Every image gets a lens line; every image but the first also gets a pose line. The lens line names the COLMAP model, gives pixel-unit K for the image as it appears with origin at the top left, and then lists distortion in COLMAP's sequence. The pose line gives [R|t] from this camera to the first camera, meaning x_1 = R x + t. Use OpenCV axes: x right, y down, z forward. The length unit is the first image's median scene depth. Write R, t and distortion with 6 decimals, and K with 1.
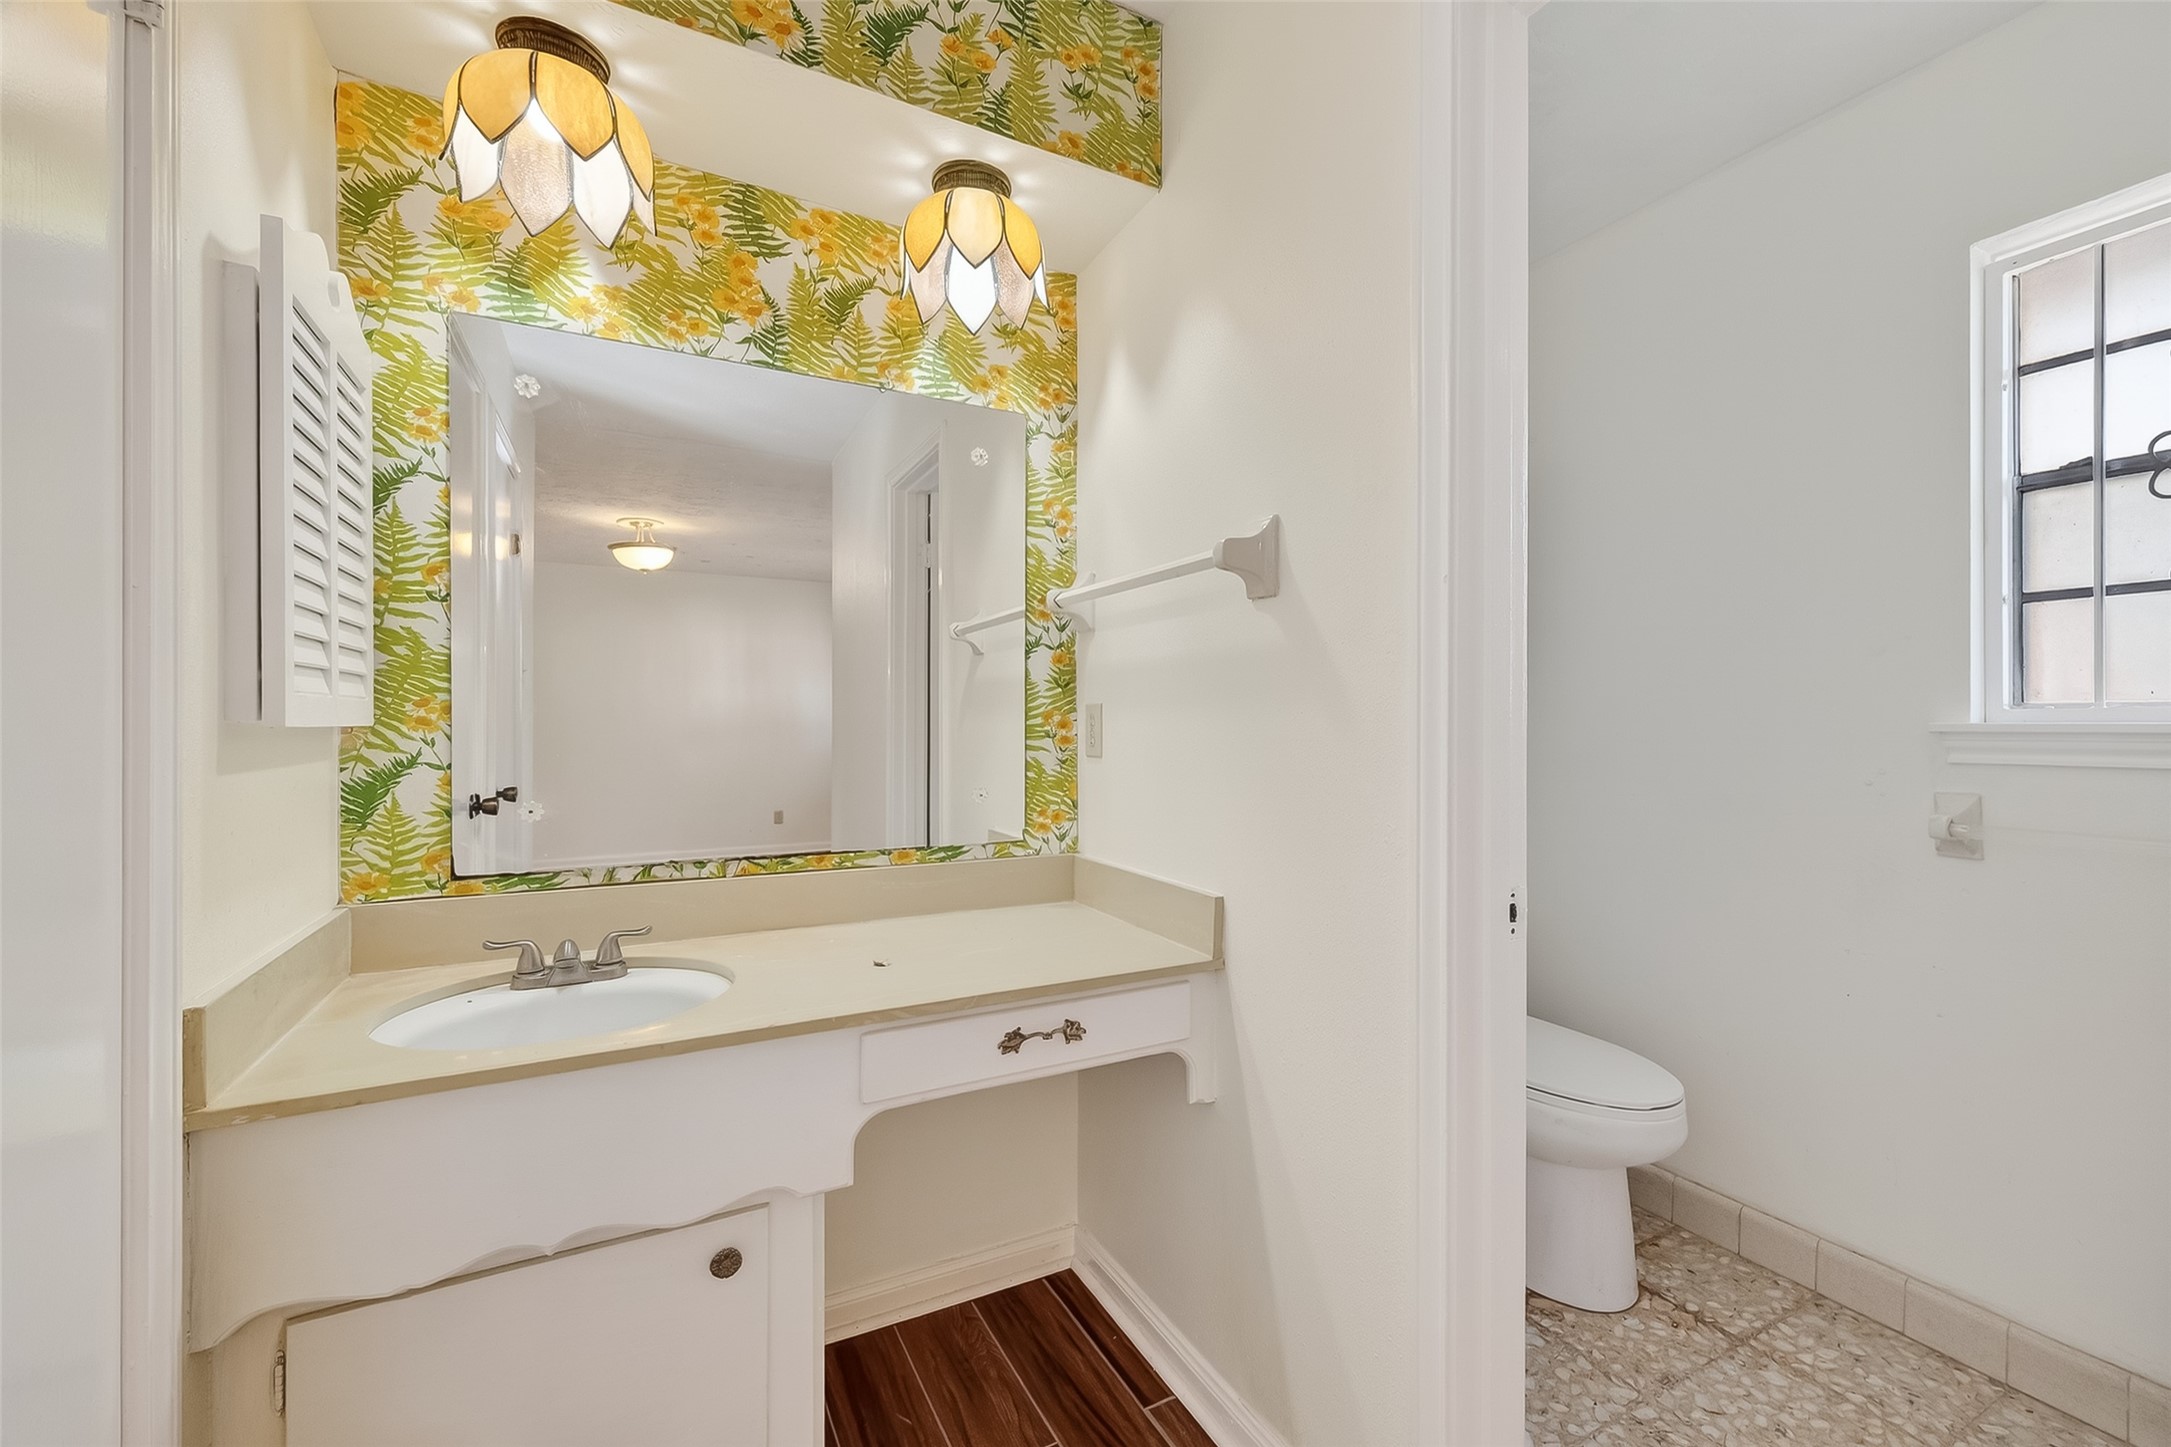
lens RADIAL K [[871.8, 0, 1090.4], [0, 871.8, 726.6], [0, 0, 1]] dist [0.002273, -0.000770]
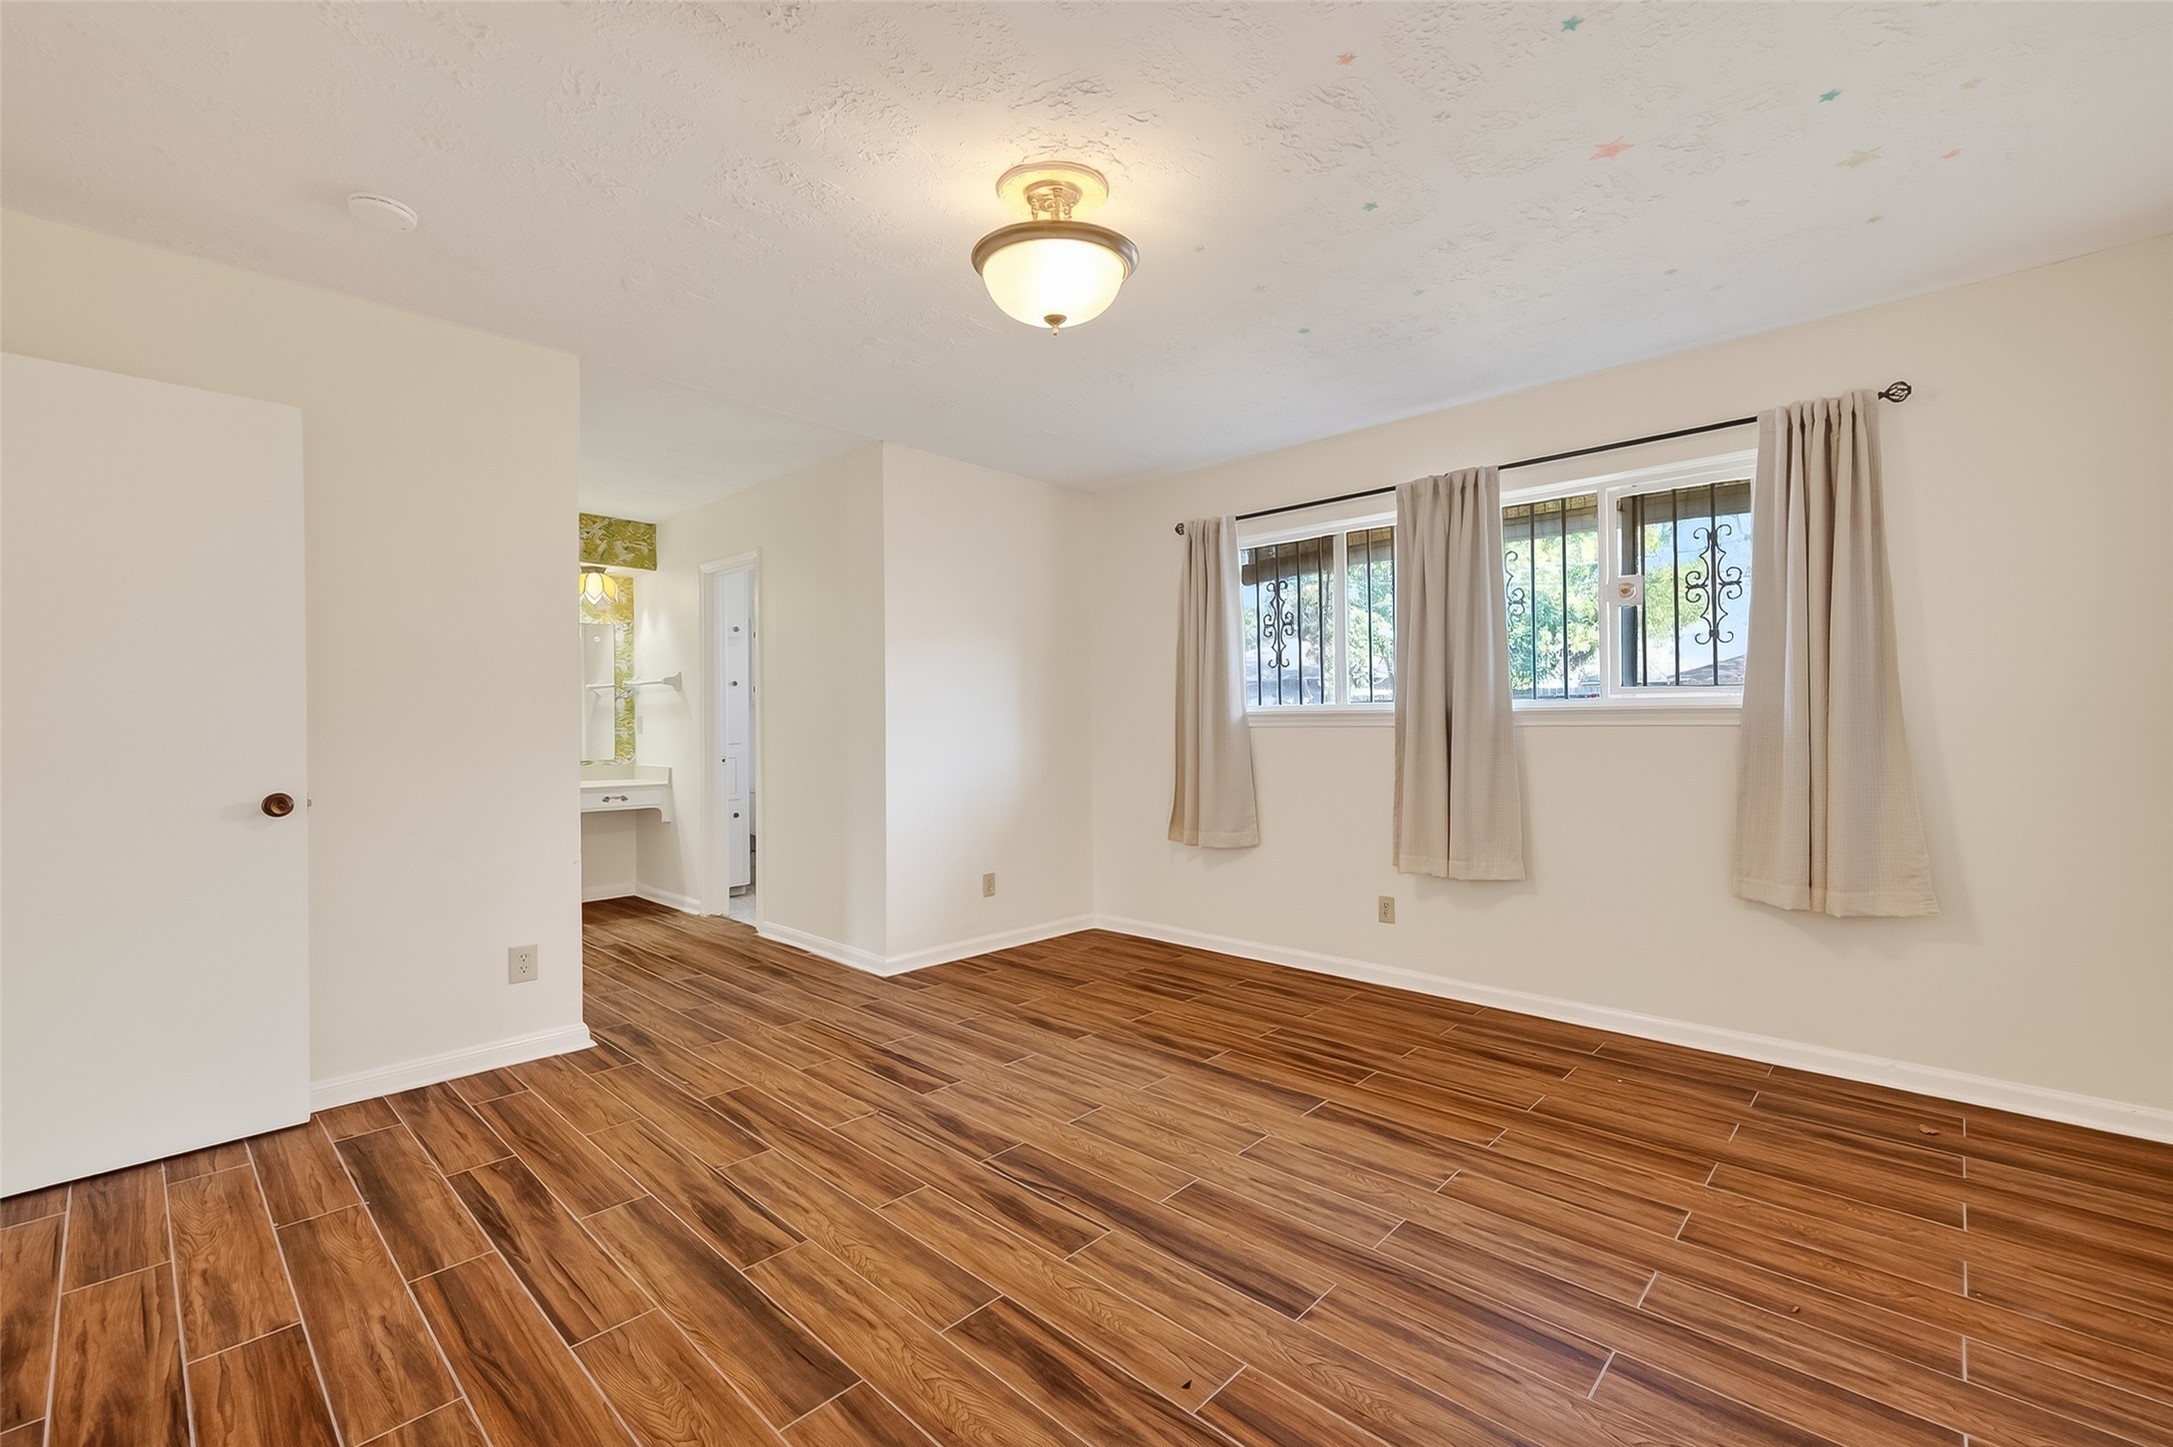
lens RADIAL K [[872.6, 0, 1134.7], [0, 872.6, 727.5], [0, 0, 1]] dist [0.002273, -0.000770]
pose [[0.916554, -0.007277, 0.399845, 0.390256], [0.006030, 0.999972, 0.004376, 0.012492], [-0.399866, -0.001600, 0.916572, -2.677122]]
